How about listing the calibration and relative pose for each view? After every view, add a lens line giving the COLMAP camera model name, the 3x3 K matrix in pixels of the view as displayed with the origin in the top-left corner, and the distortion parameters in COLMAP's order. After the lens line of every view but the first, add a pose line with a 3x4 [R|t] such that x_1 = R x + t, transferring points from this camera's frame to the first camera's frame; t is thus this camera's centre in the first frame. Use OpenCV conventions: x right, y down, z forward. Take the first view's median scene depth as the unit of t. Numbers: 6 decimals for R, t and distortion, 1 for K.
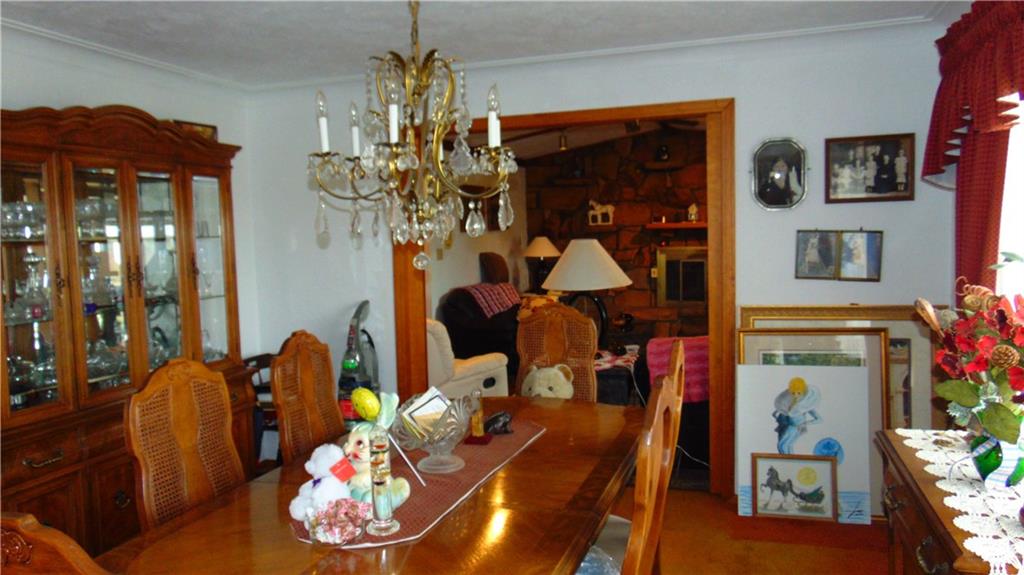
lens RADIAL K [[777.9, 0, 516.4], [0, 777.9, 282.5], [0, 0, 1]] dist [-0.030810, 0.092286]
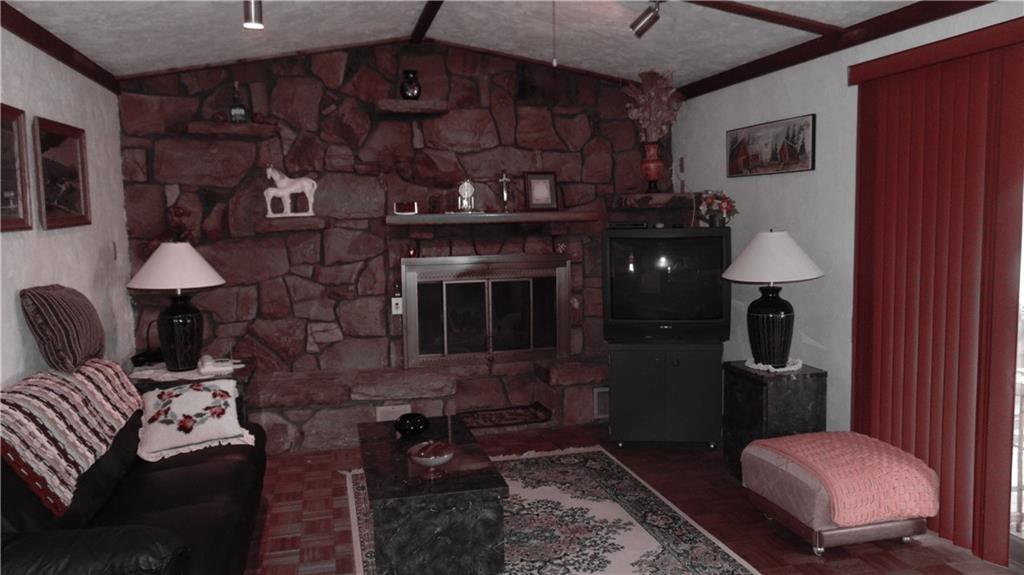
lens RADIAL K [[777.9, 0, 516.4], [0, 777.9, 282.5], [0, 0, 1]] dist [-0.030810, 0.092286]
pose [[0.854273, -0.038616, 0.518388, -0.031530], [0.035023, 0.999247, 0.016720, -0.034527], [-0.518643, 0.003872, 0.854982, 0.490133]]
